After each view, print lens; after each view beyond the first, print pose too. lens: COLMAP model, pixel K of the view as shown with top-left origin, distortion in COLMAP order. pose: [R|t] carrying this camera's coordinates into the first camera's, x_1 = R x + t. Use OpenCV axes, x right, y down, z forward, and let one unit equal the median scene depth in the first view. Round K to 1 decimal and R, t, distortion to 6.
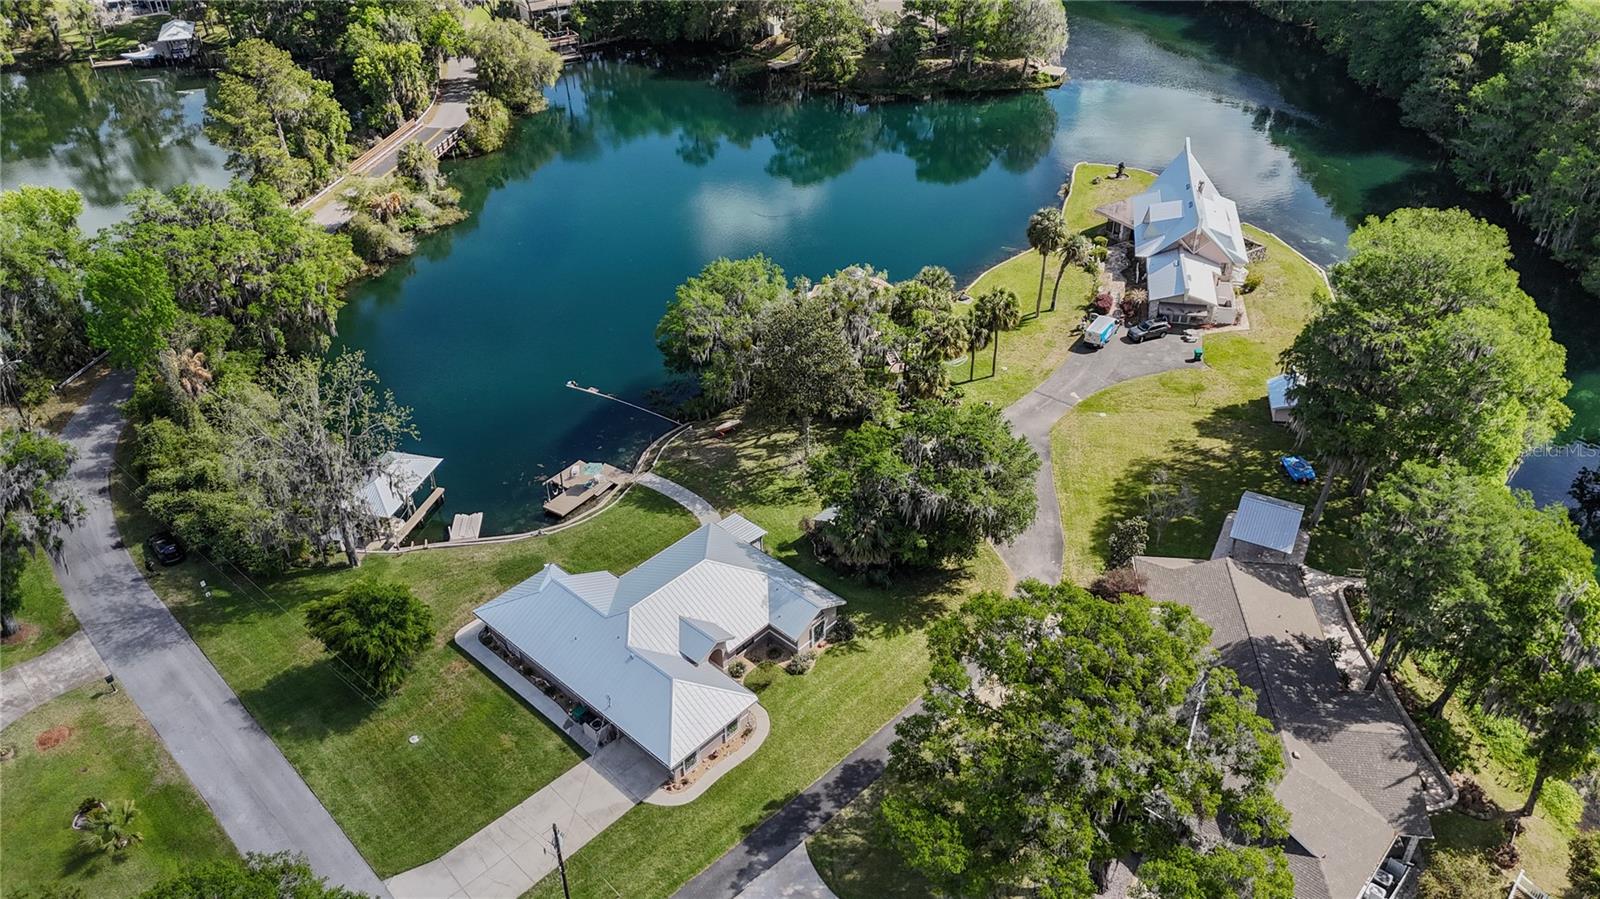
lens RADIAL K [[1174.9, 0, 808.1], [0, 1174.9, 443.2], [0, 0, 1]] dist [0.067755, -0.057528]
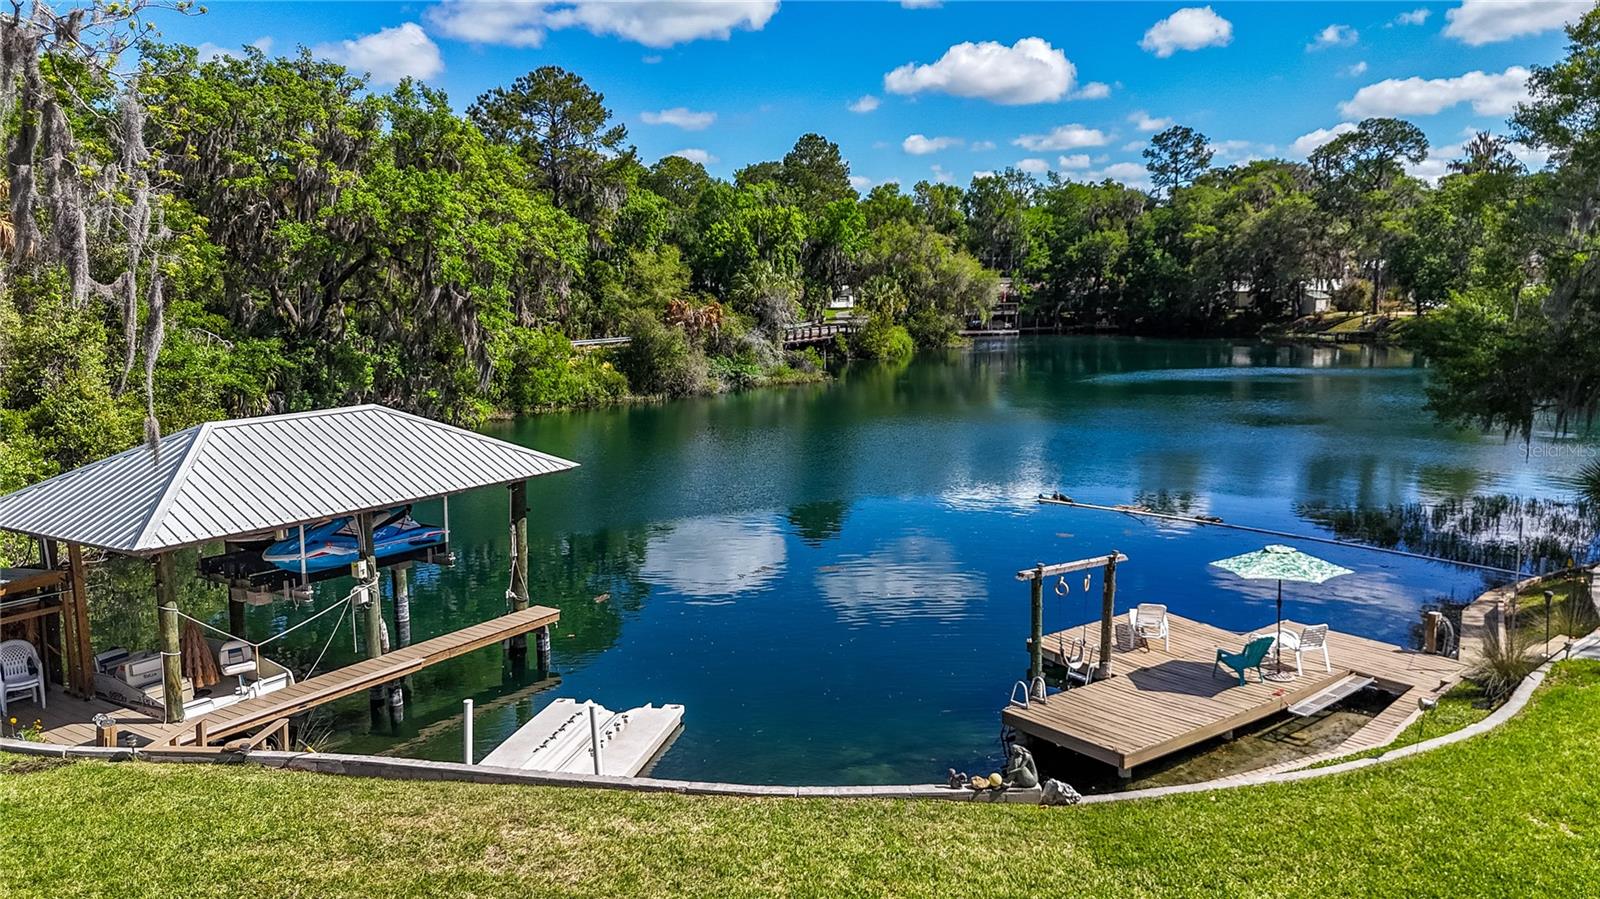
lens RADIAL K [[1174.9, 0, 801.8], [0, 1174.9, 455.4], [0, 0, 1]] dist [0.067755, -0.057528]
pose [[0.950921, 0.044924, -0.306156, -0.243079], [-0.172691, 0.898039, -0.404603, 0.116747], [0.256764, 0.437616, 0.861722, 0.995499]]
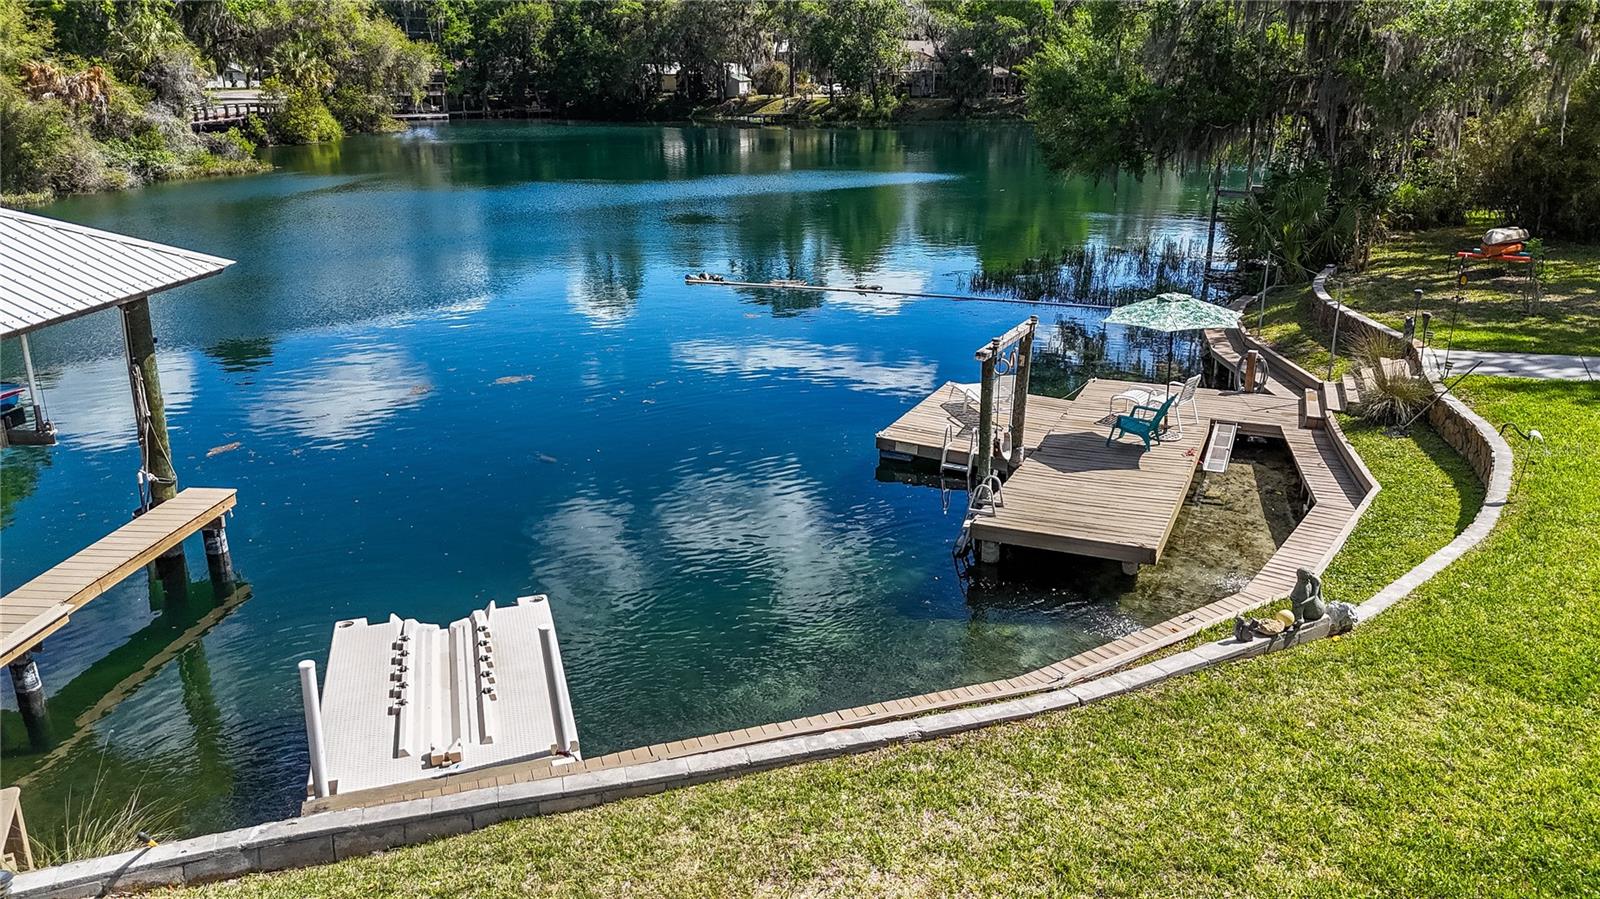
lens RADIAL K [[1174.9, 0, 800.7], [0, 1174.9, 444.7], [0, 0, 1]] dist [0.067755, -0.057528]
pose [[0.982063, -0.050115, 0.181773, -0.327955], [0.099636, 0.956375, -0.274628, 0.099064], [-0.160080, 0.287813, 0.944213, 1.047946]]
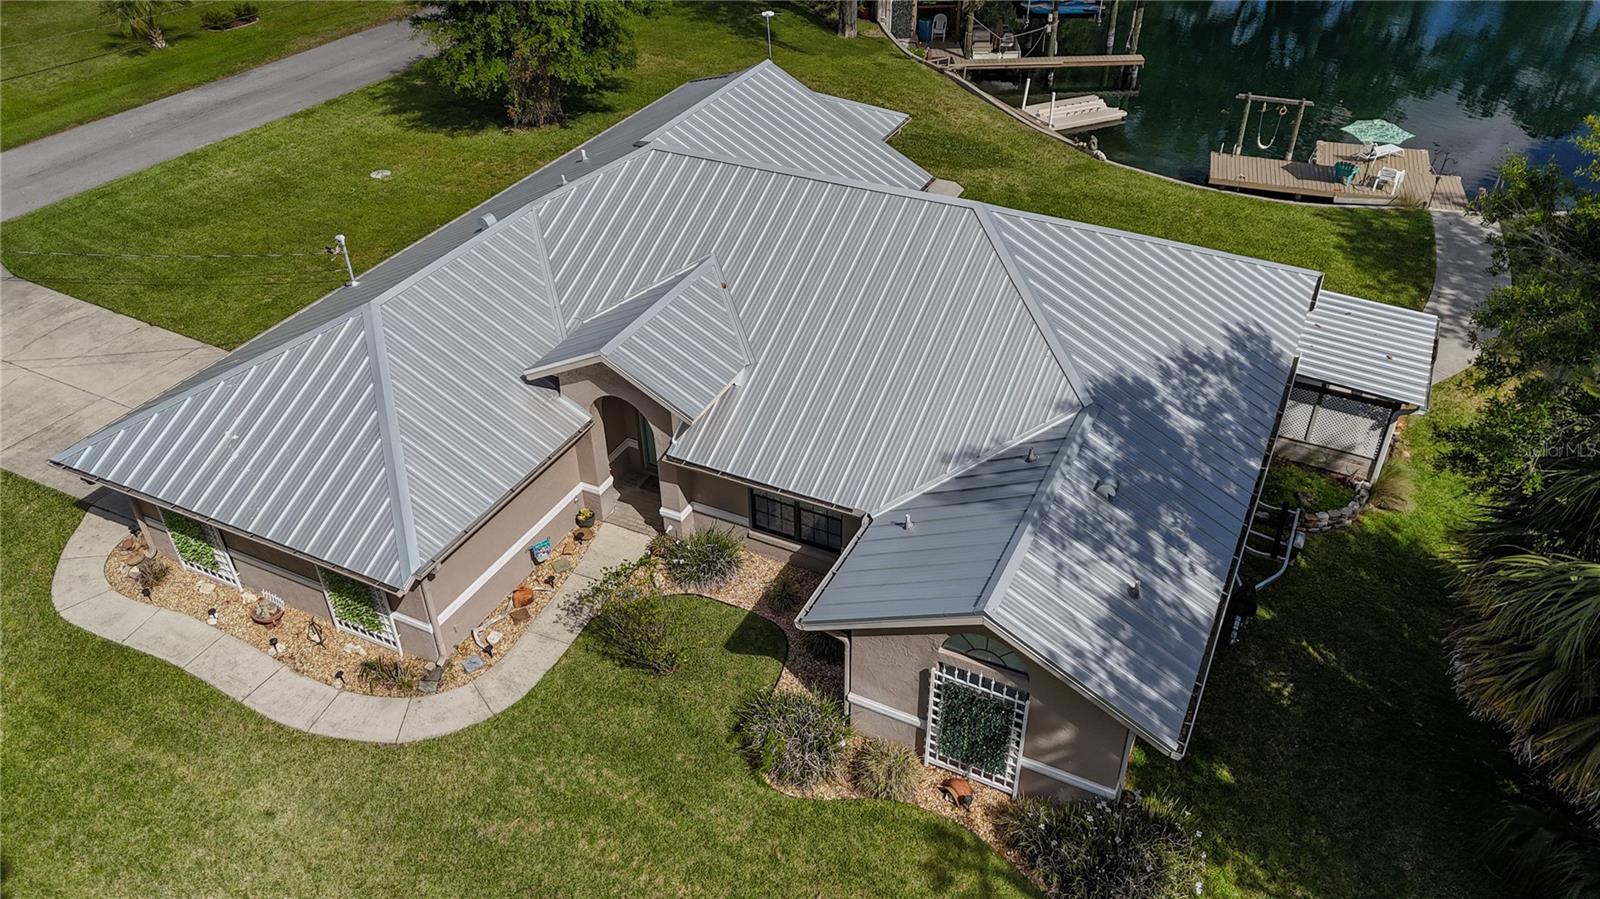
lens RADIAL K [[1174.9, 0, 808.2], [0, 1174.9, 439.0], [0, 0, 1]] dist [0.067755, -0.057528]
pose [[0.285060, 0.564665, -0.774528, 0.127412], [-0.531125, 0.765710, 0.362759, 0.066217], [0.797901, 0.307963, 0.518182, 0.859944]]
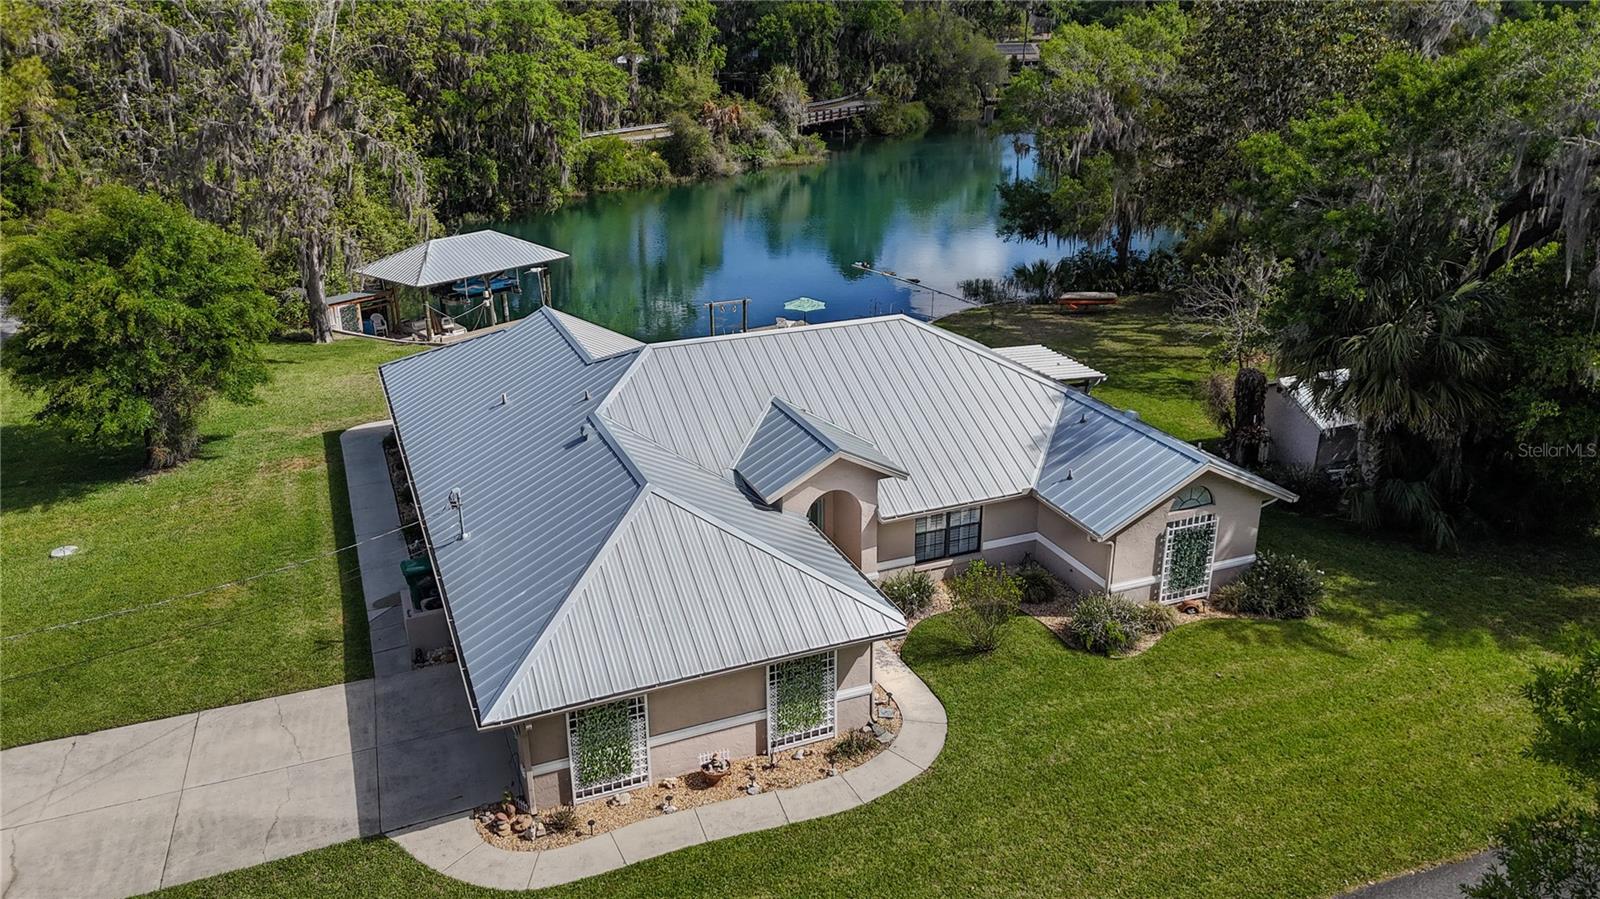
lens RADIAL K [[1174.9, 0, 801.1], [0, 1174.9, 451.4], [0, 0, 1]] dist [0.067755, -0.057528]
pose [[0.907902, 0.156995, -0.388673, 0.033486], [-0.238543, 0.955944, -0.171081, 0.212201], [0.344691, 0.248040, 0.905353, 0.669398]]
